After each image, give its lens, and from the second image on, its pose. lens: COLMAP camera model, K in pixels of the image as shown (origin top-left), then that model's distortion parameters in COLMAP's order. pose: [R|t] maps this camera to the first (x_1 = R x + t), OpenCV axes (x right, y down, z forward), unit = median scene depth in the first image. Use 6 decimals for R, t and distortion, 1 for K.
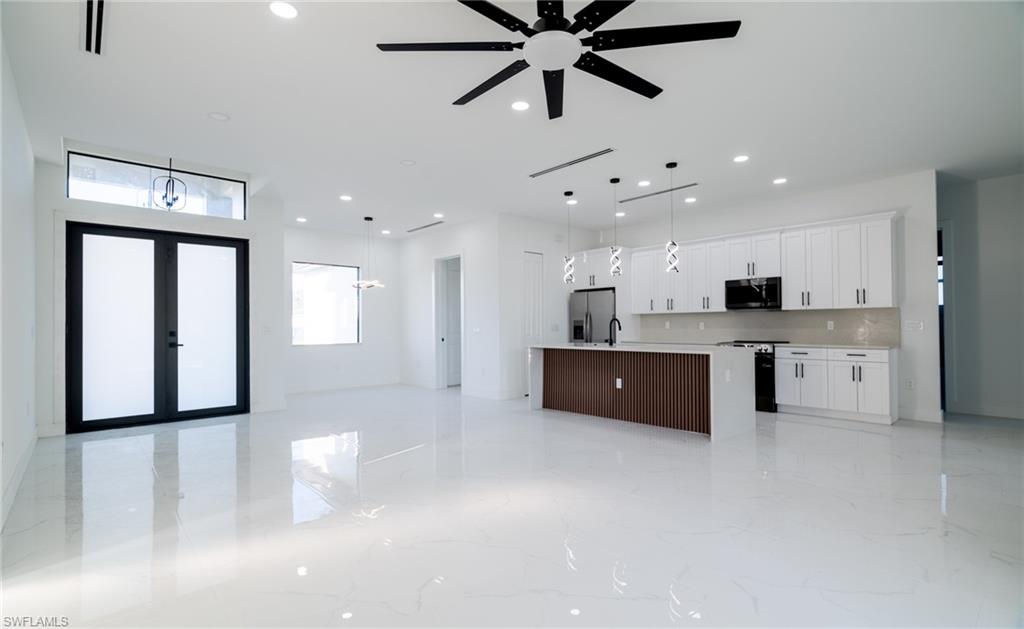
lens RADIAL K [[478.6, 0, 515.2], [0, 478.6, 322.1], [0, 0, 1]] dist [-0.001880, 0.000102]
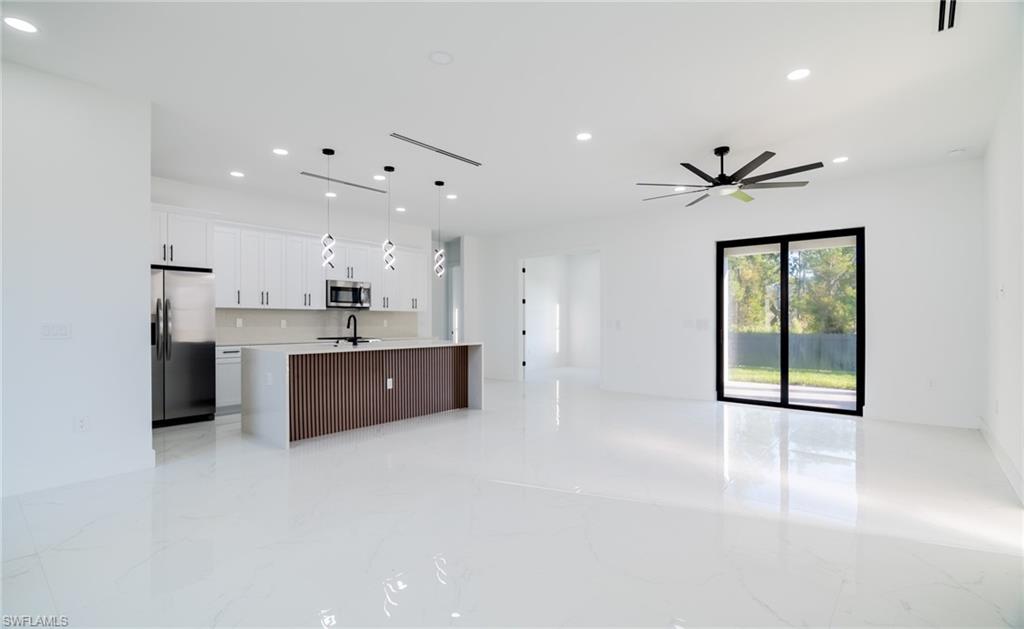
lens RADIAL K [[478.6, 0, 515.2], [0, 478.6, 322.1], [0, 0, 1]] dist [-0.001880, 0.000102]
pose [[-0.129557, 0.006165, 0.991553, -0.710394], [-0.006309, 0.999955, -0.007041, 0.010383], [-0.991552, -0.007168, -0.129513, 0.820989]]
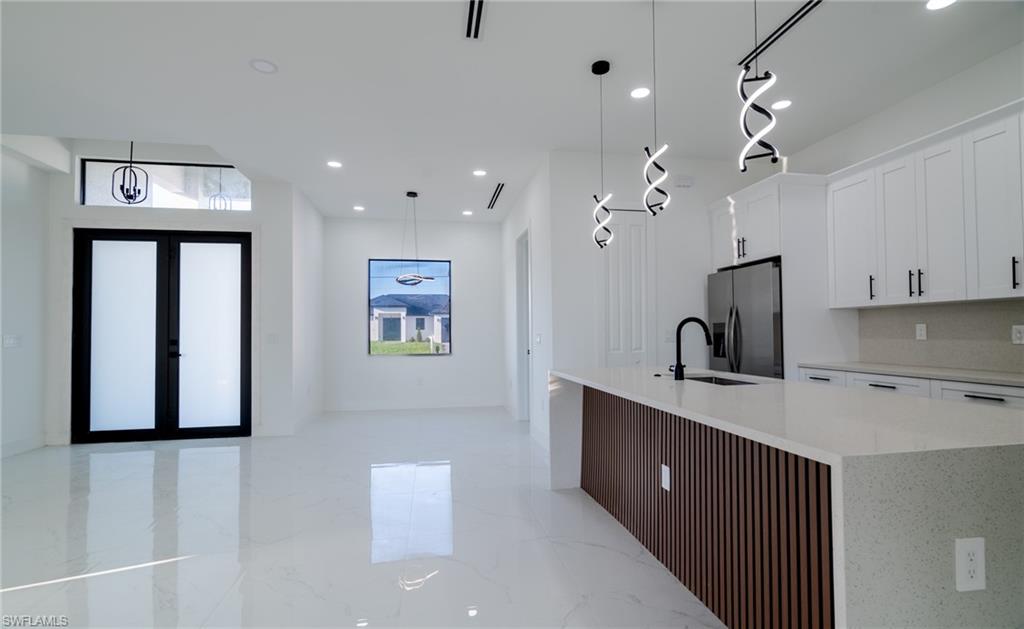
lens RADIAL K [[478.6, 0, 515.2], [0, 478.6, 322.1], [0, 0, 1]] dist [-0.001880, 0.000102]
pose [[0.844013, -0.011192, -0.536206, 0.307518], [0.006849, 0.999926, -0.010091, -0.000697], [0.536280, 0.004844, 0.844027, 0.550481]]
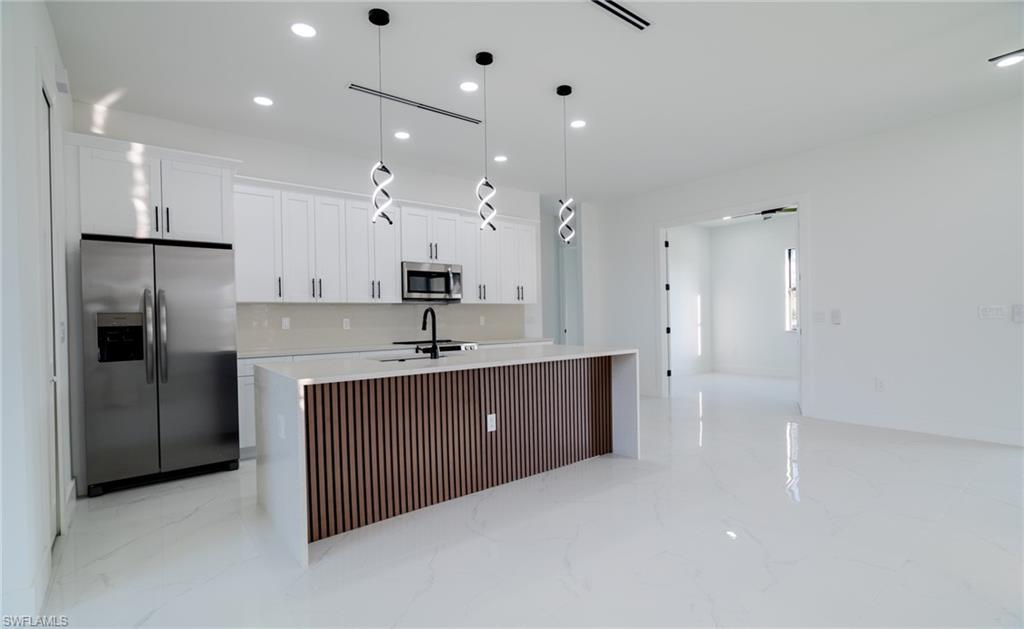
lens RADIAL K [[478.6, 0, 515.2], [0, 478.6, 322.1], [0, 0, 1]] dist [-0.001880, 0.000102]
pose [[0.065643, -0.002259, 0.997841, -0.321004], [0.009410, 0.999954, 0.001644, 0.008413], [-0.997799, 0.009282, 0.065661, 0.874513]]
